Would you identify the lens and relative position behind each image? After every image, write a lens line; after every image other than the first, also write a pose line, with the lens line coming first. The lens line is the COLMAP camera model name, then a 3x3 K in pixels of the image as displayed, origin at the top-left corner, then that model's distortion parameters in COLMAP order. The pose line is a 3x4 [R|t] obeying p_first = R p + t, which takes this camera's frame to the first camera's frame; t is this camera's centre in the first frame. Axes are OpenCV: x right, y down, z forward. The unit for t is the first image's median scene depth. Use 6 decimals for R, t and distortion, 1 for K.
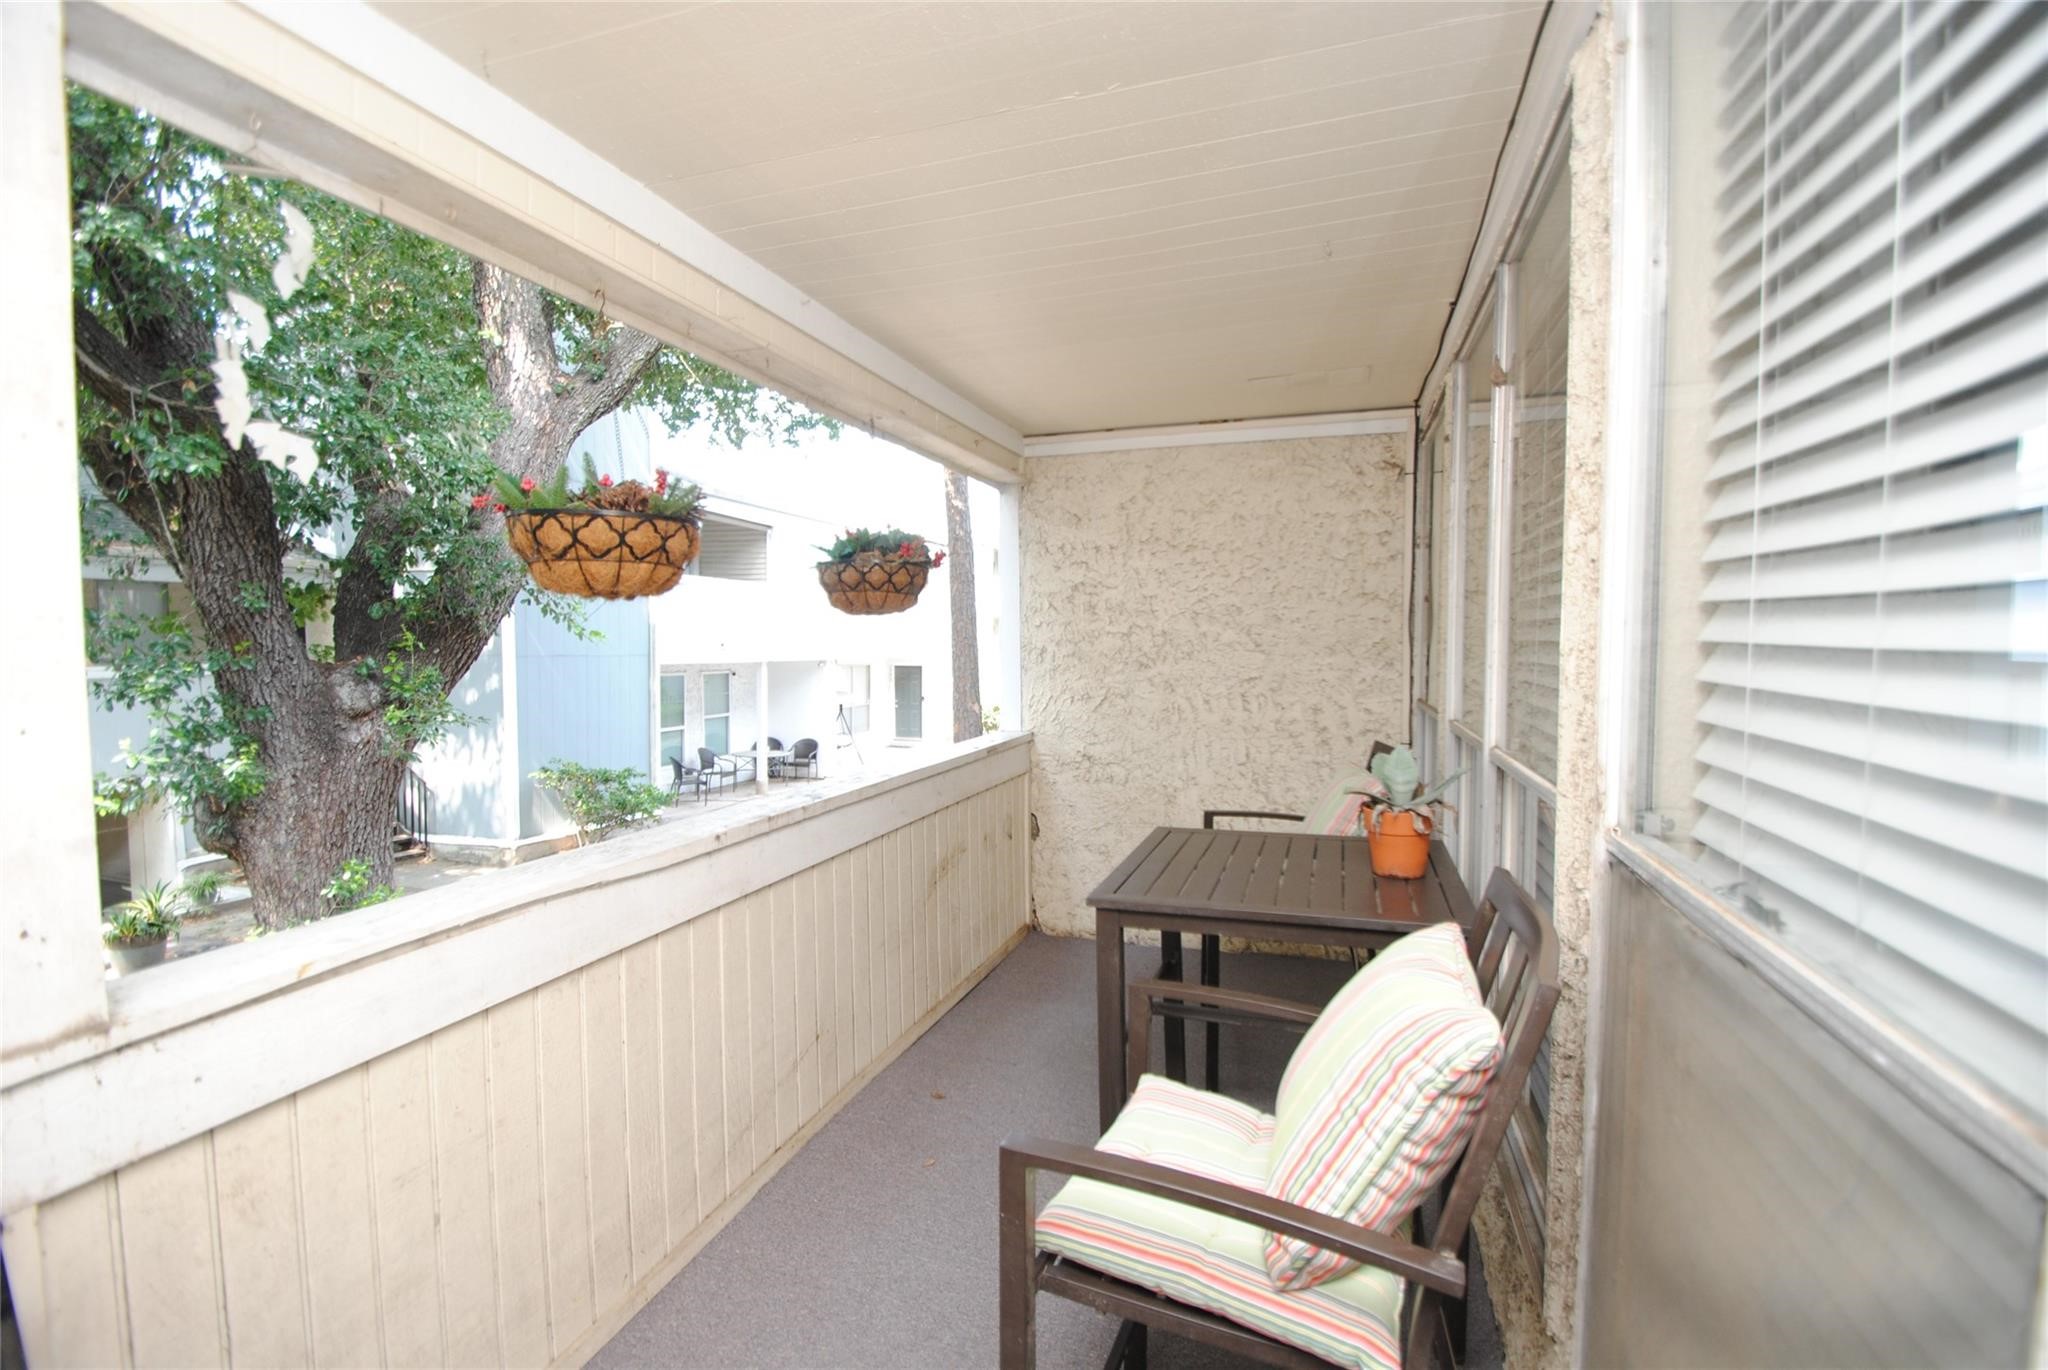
lens RADIAL K [[889.0, 0, 1042.1], [0, 889.0, 685.1], [0, 0, 1]] dist [0.004166, -0.007258]
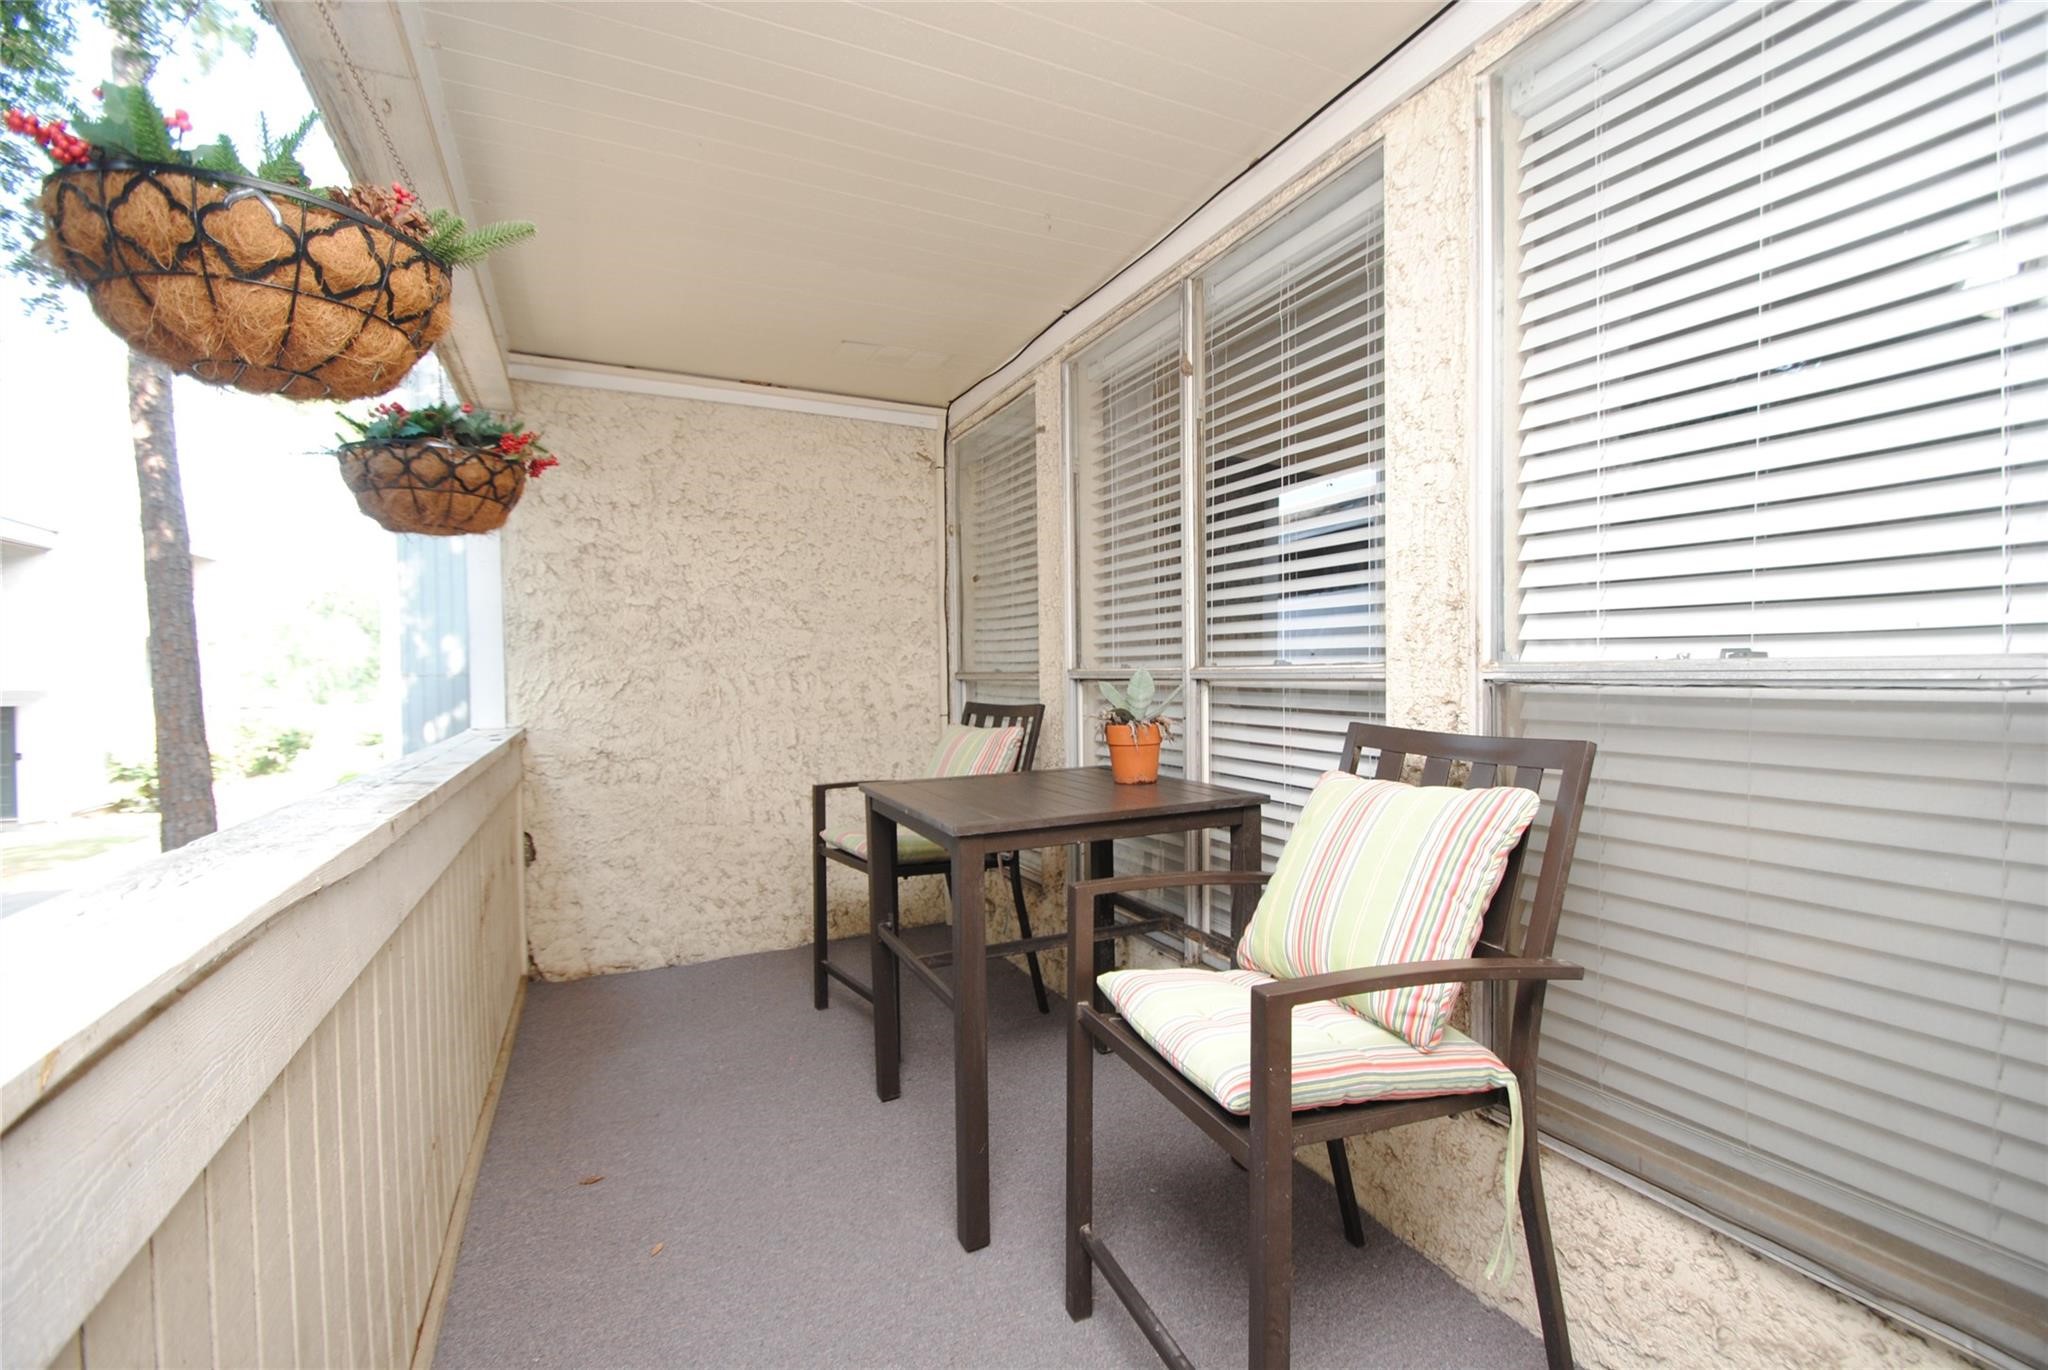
lens RADIAL K [[889.0, 0, 1030.2], [0, 889.0, 692.1], [0, 0, 1]] dist [0.004166, -0.007258]
pose [[0.725362, -0.017985, 0.688132, -0.242910], [0.040813, 0.999024, -0.016911, 0.056031], [-0.687156, 0.040351, 0.725388, 0.129572]]
